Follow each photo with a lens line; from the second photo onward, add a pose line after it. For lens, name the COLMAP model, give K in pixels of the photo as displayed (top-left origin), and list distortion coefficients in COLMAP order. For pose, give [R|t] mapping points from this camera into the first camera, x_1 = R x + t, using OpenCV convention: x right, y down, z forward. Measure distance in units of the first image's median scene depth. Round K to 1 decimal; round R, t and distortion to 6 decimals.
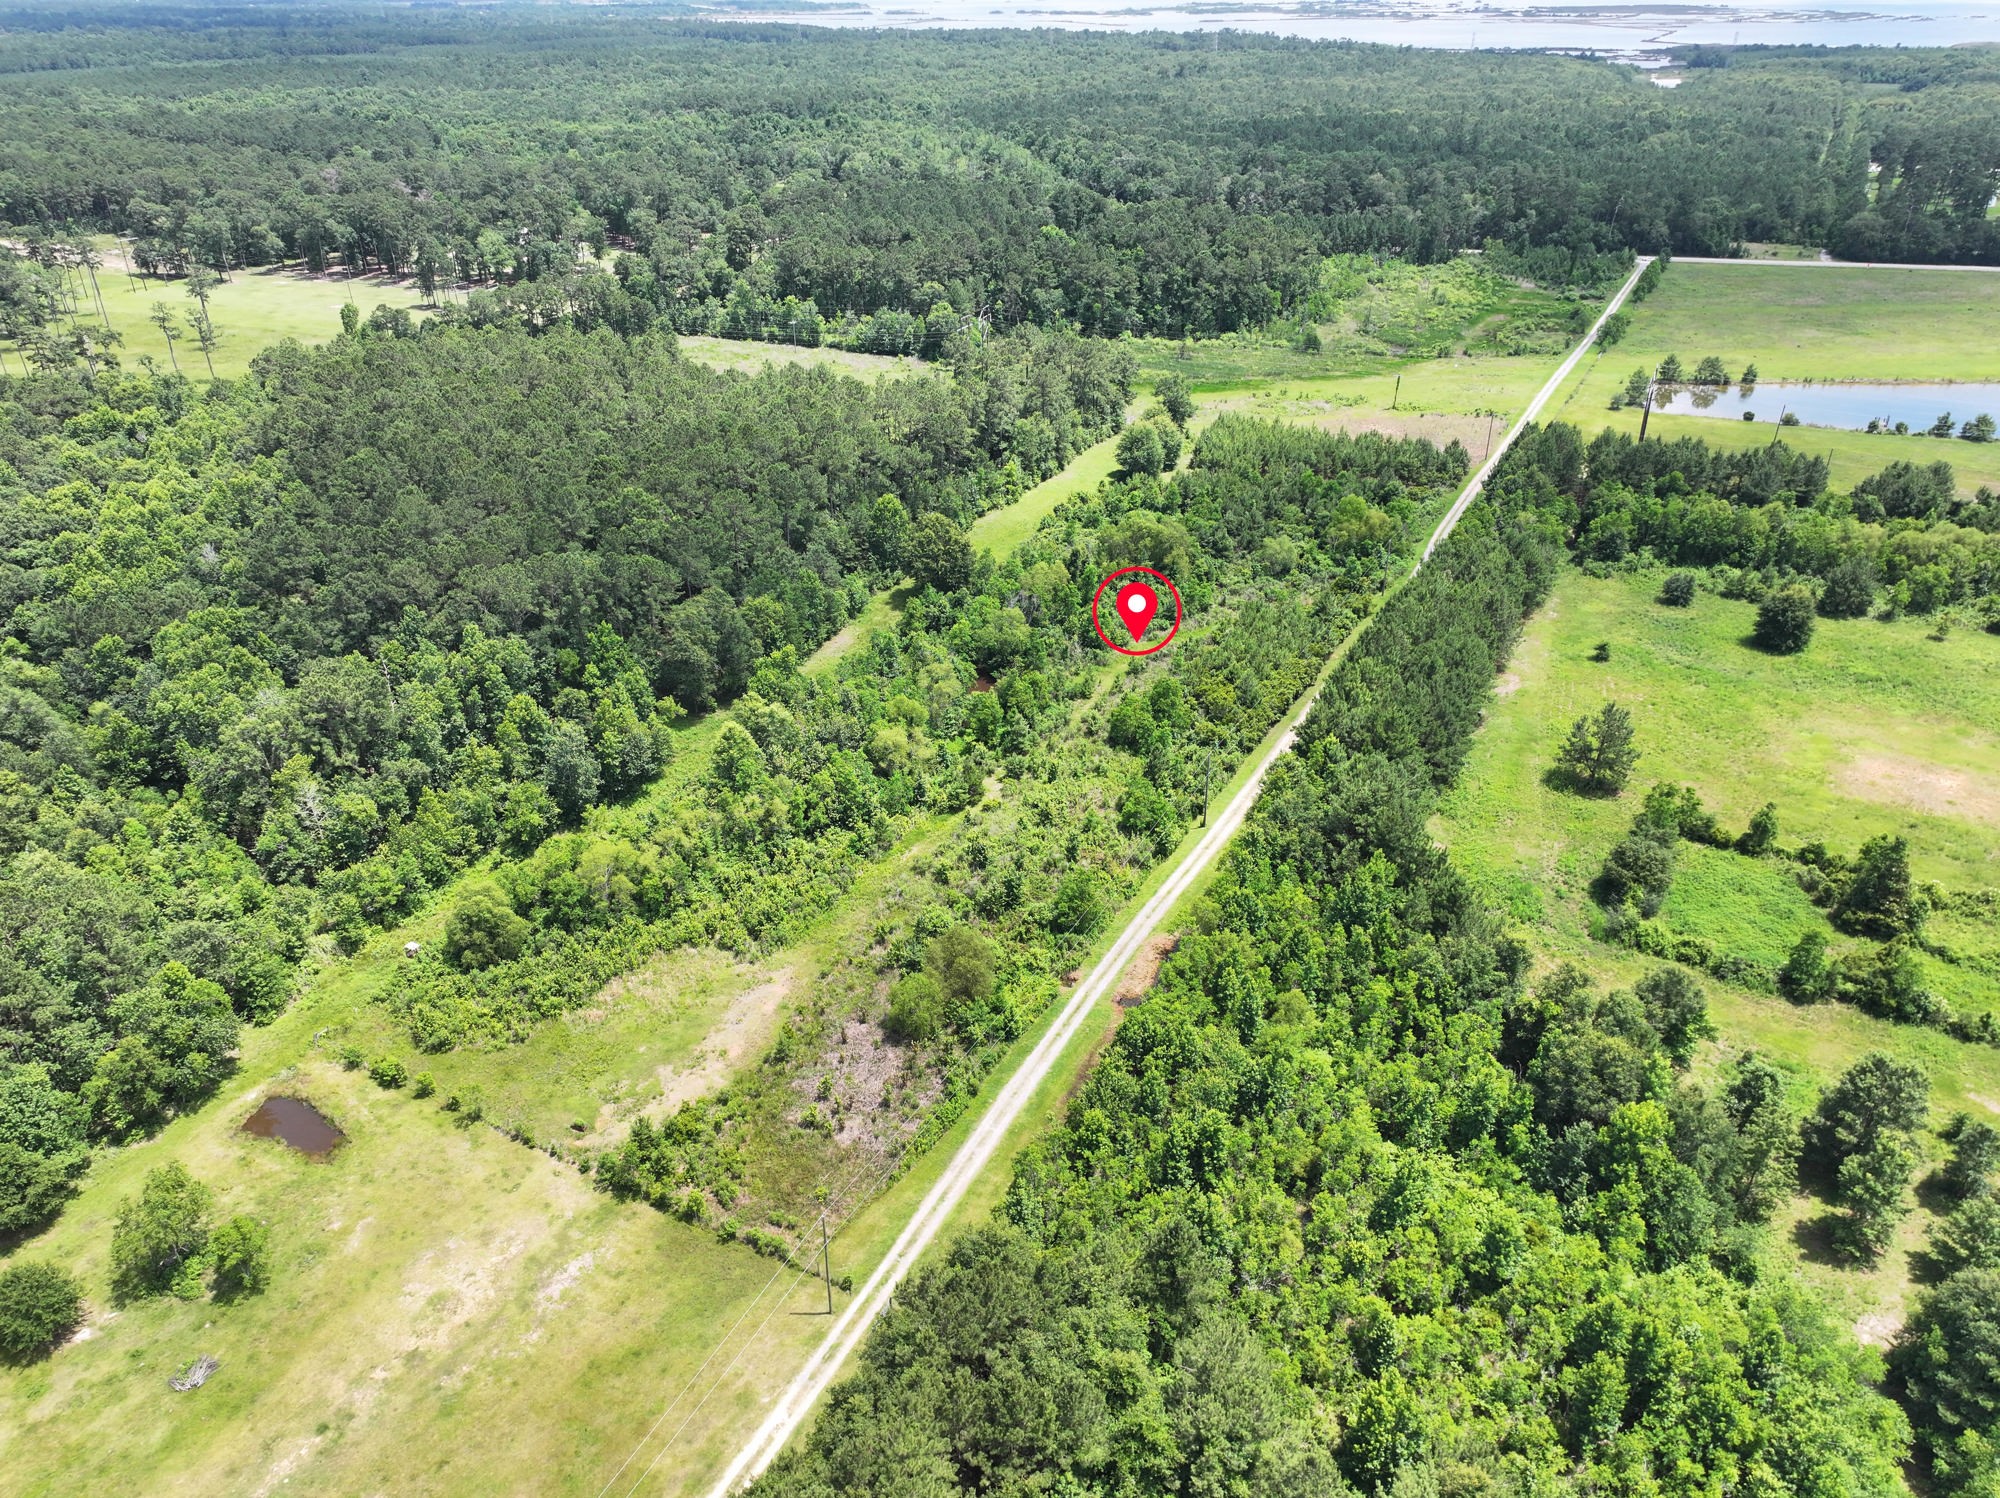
lens RADIAL K [[1406.9, 0, 1000.0], [0, 1406.9, 749.0], [0, 0, 1]] dist [-0.006450, 0.025977]
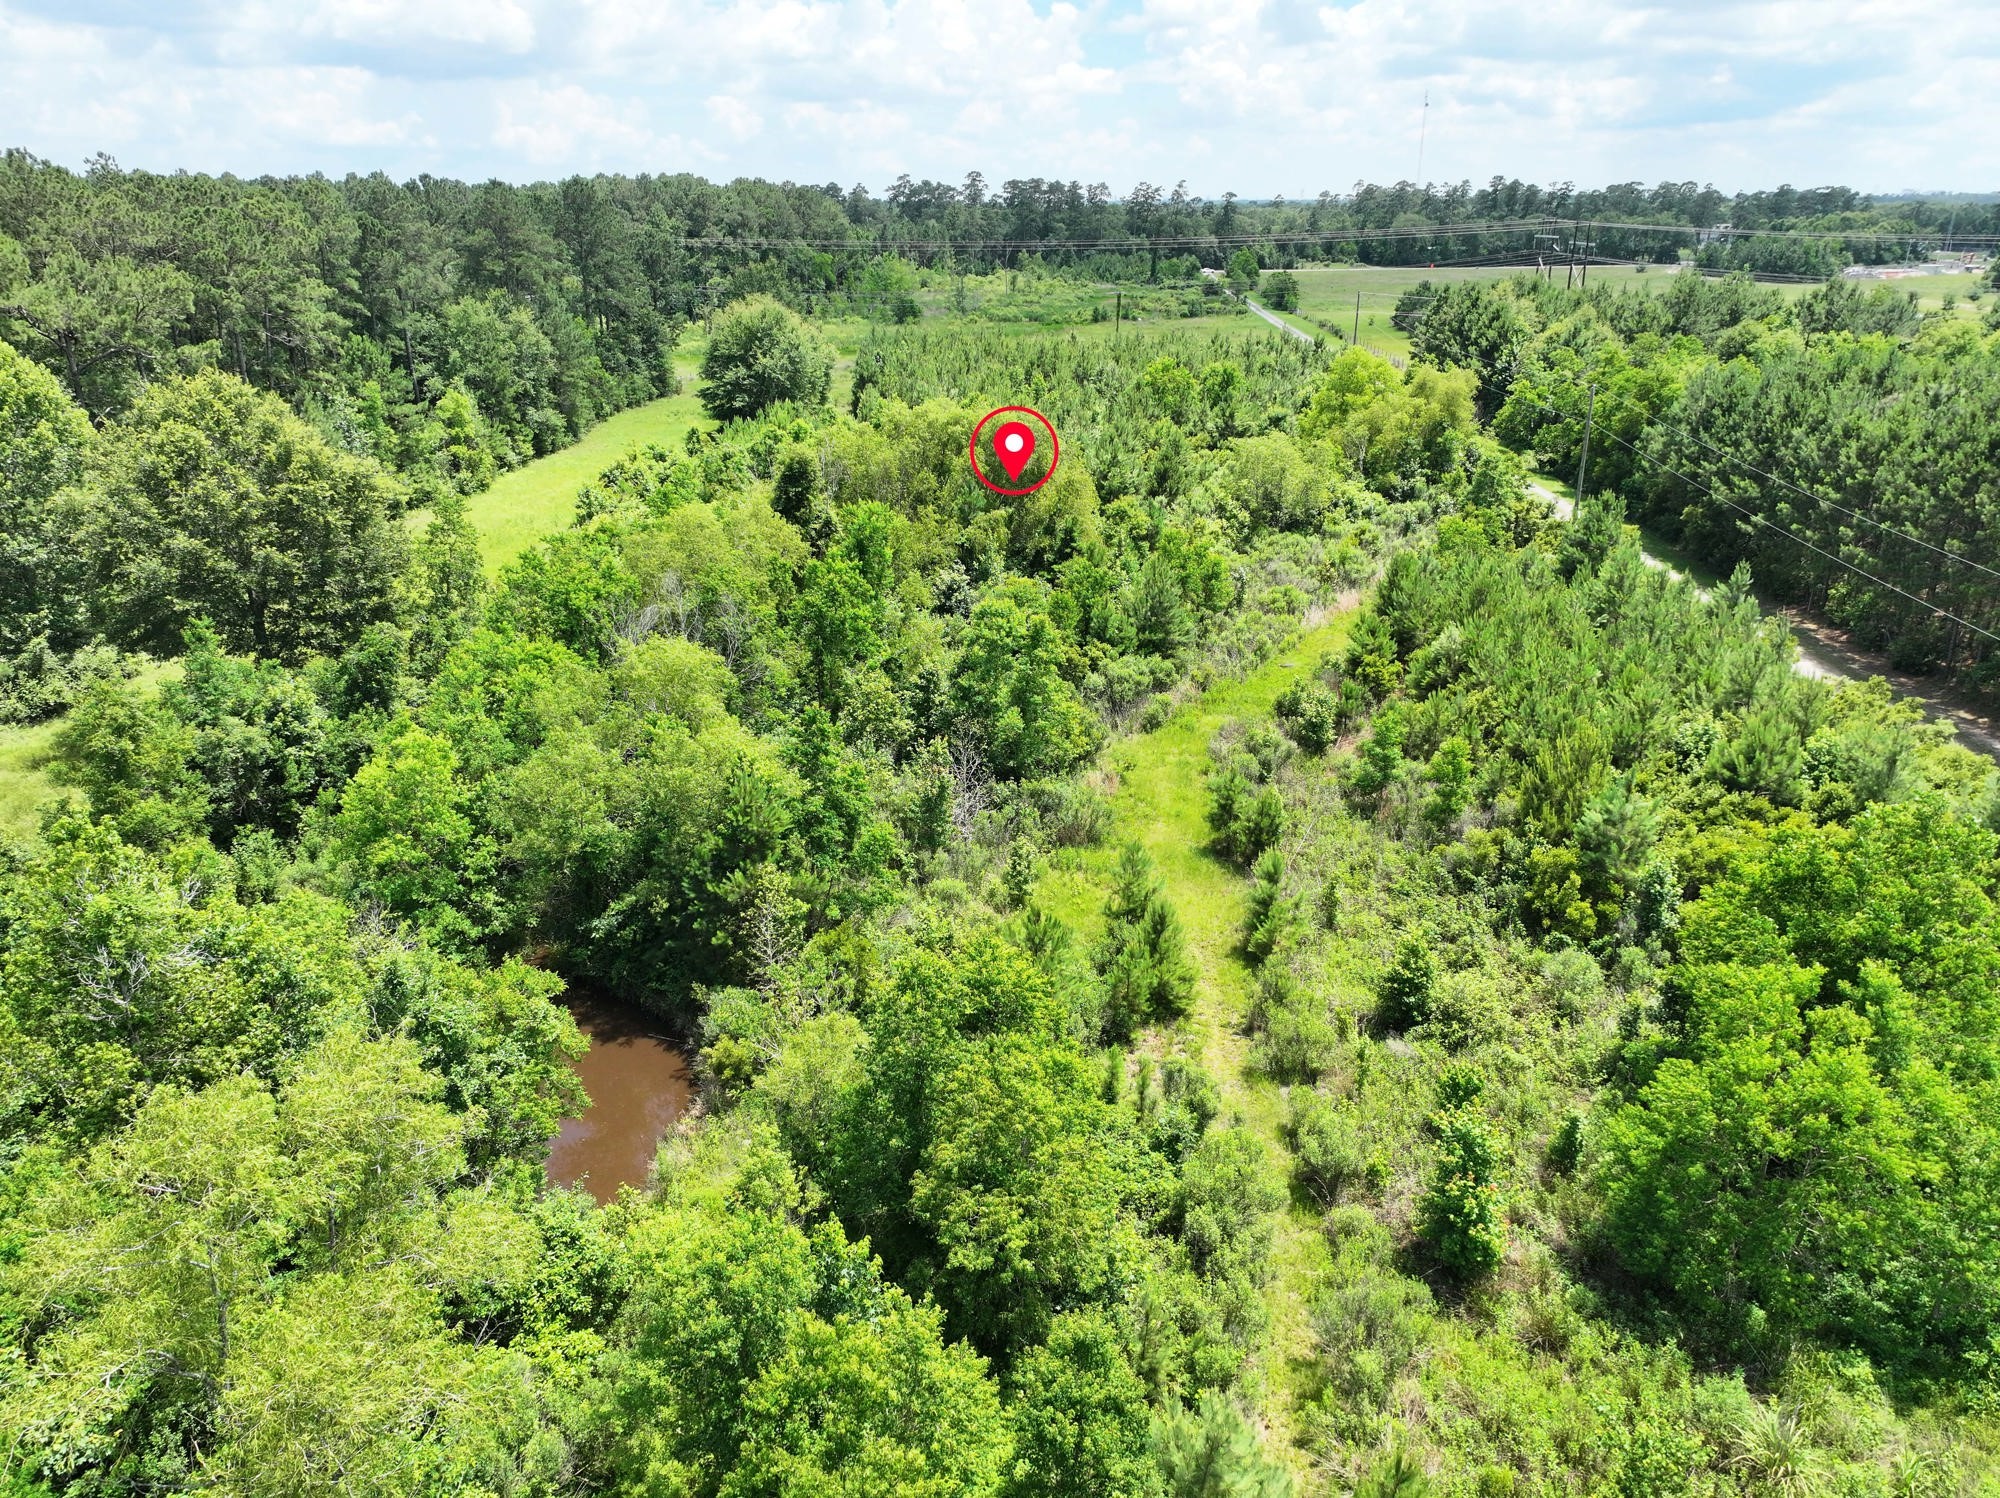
lens RADIAL K [[1406.9, 0, 1000.0], [0, 1406.9, 749.0], [0, 0, 1]] dist [-0.006450, 0.025977]
pose [[0.908176, -0.152211, 0.389934, -0.020718], [0.202313, 0.975125, -0.090555, -0.042263], [-0.366451, 0.161129, 0.916379, 0.594292]]
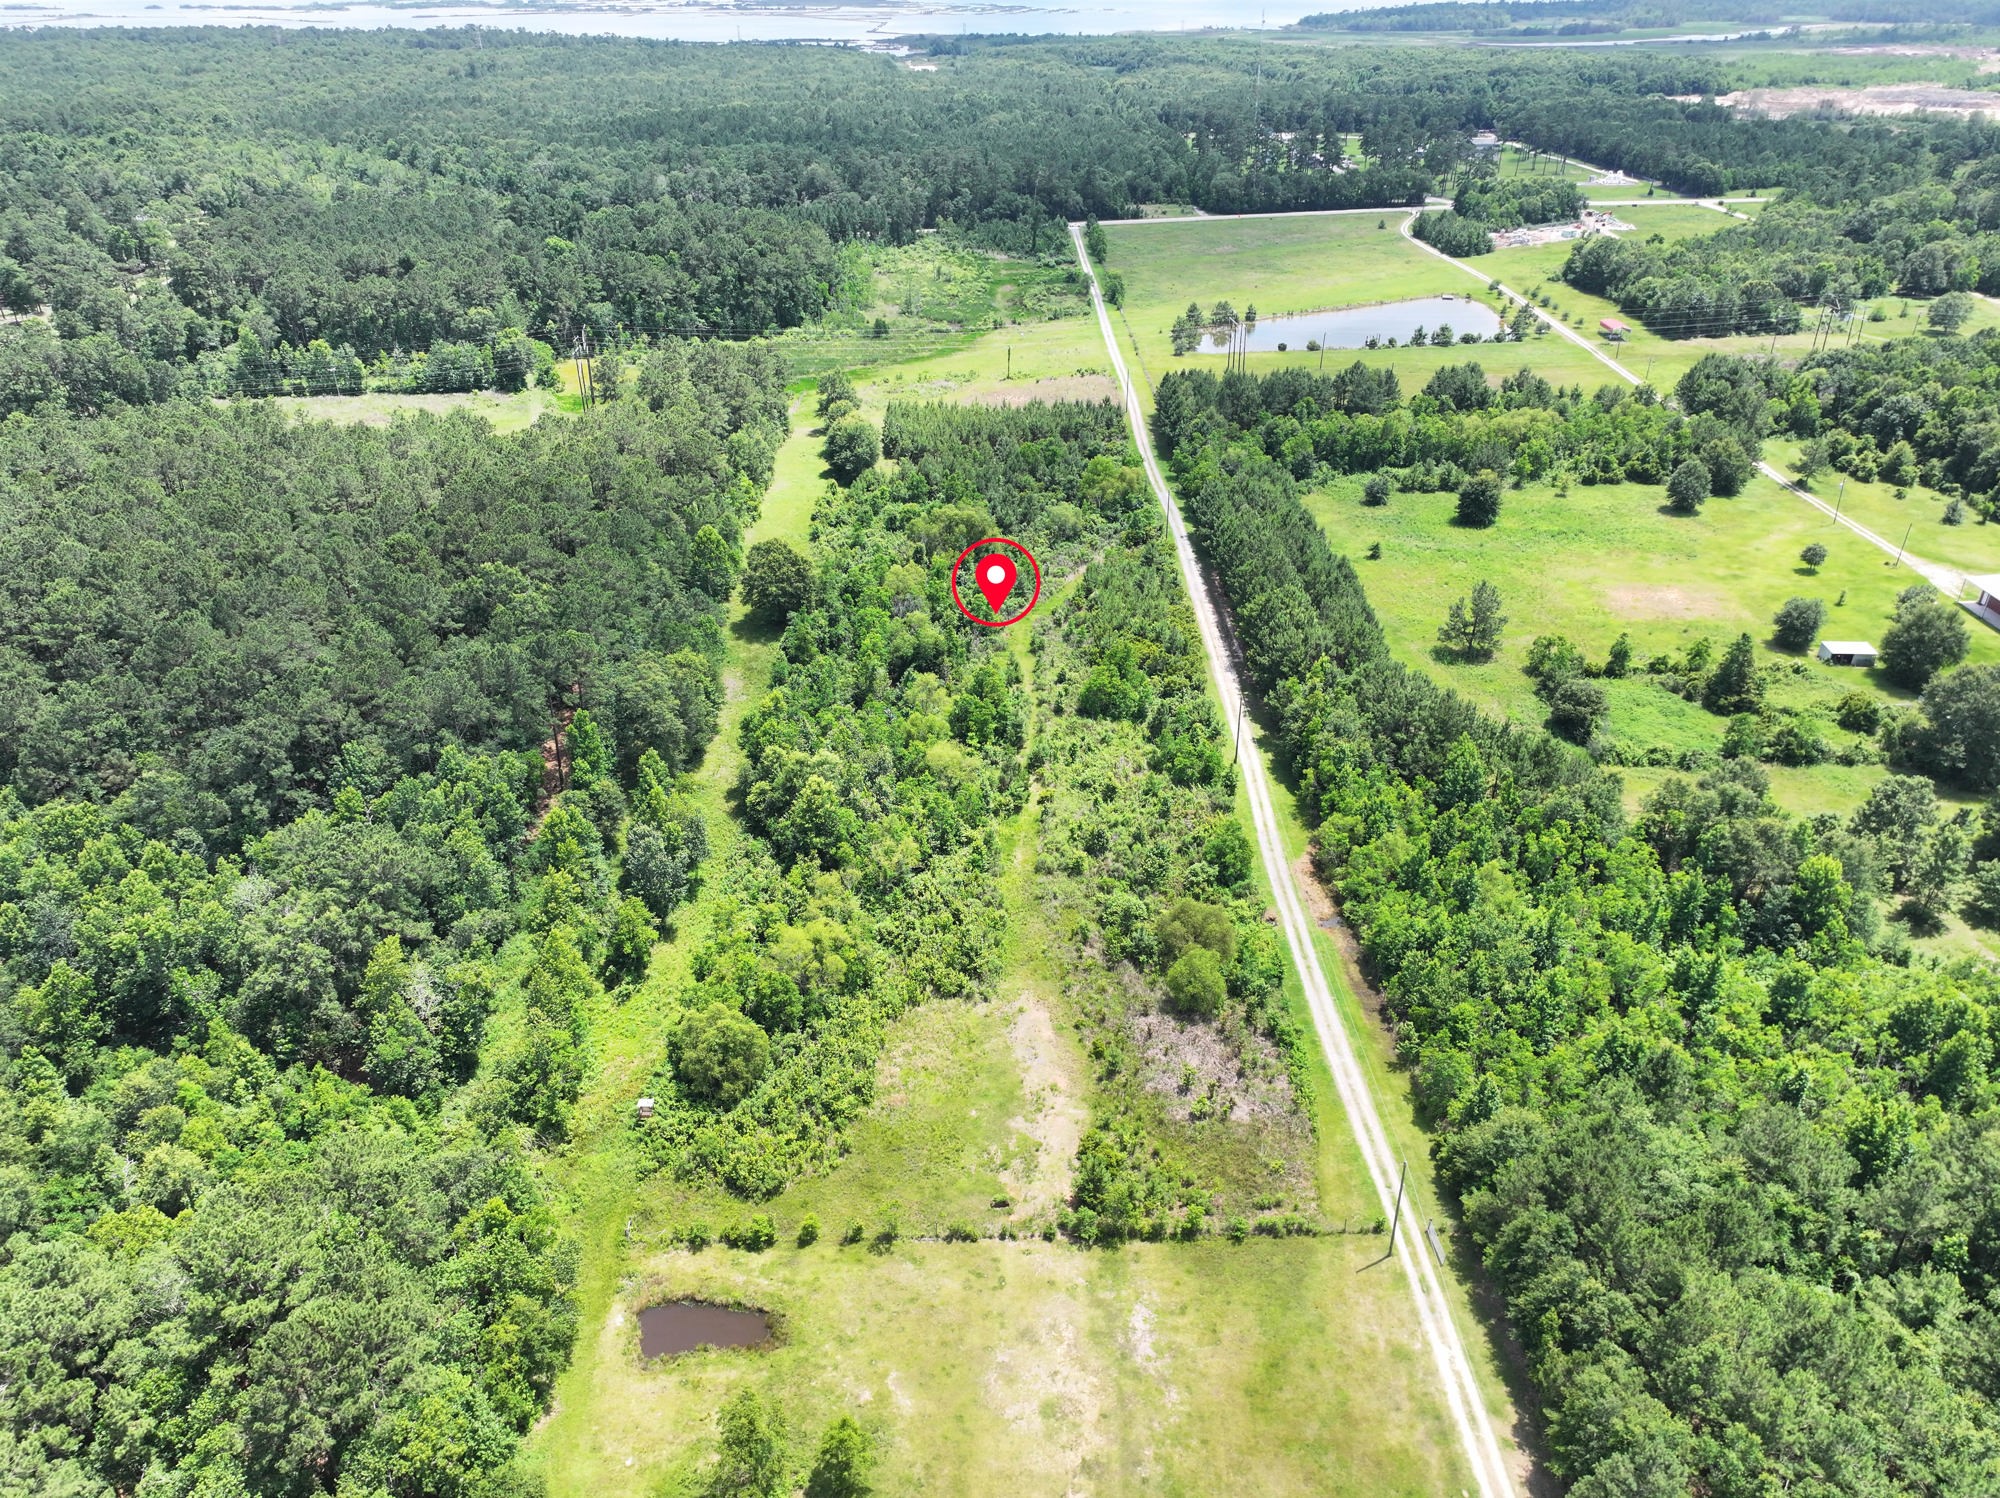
lens RADIAL K [[1407.2, 0, 1000.0], [0, 1407.2, 749.0], [0, 0, 1]] dist [-0.002101, 0.023764]
pose [[0.875234, -0.235537, 0.422477, -0.282790], [0.234363, 0.970559, 0.055577, -0.035278], [-0.423129, 0.050370, 0.904668, 0.060873]]
